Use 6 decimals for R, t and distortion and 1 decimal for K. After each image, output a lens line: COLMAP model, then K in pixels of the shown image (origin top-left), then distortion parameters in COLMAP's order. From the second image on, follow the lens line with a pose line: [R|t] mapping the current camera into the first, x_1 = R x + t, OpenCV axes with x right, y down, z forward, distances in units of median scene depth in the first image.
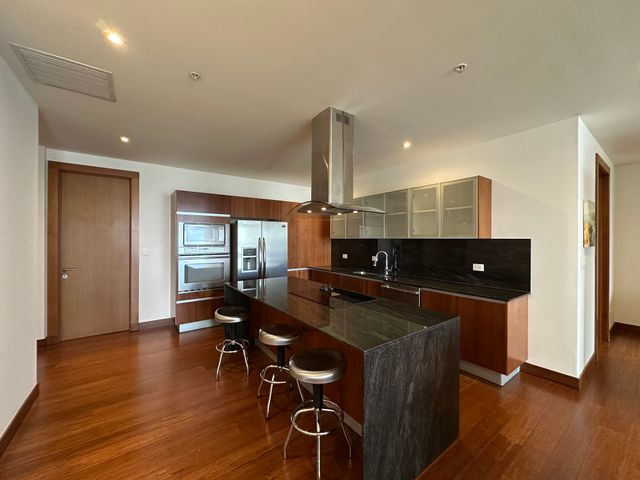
lens RADIAL K [[252.3, 0, 322.3], [0, 252.3, 239.6], [0, 0, 1]] dist [-0.006965, 0.001020]
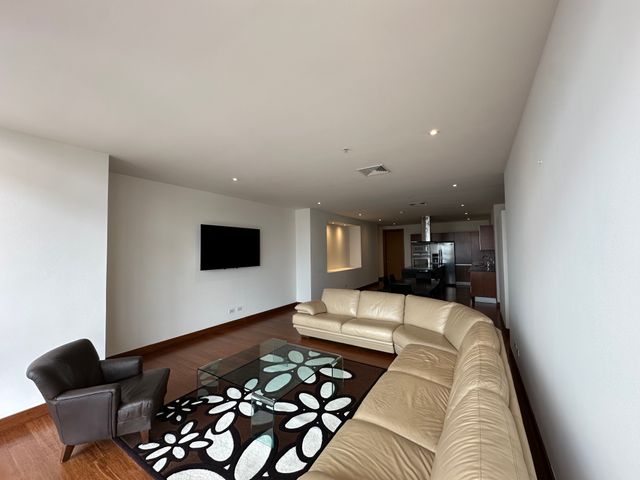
lens RADIAL K [[252.3, 0, 319.8], [0, 252.3, 239.5], [0, 0, 1]] dist [-0.006965, 0.001020]
pose [[0.360193, -0.047078, -0.931689, 1.703770], [0.012202, 0.998878, -0.045756, -0.008662], [0.932798, 0.005113, 0.360364, -1.021682]]
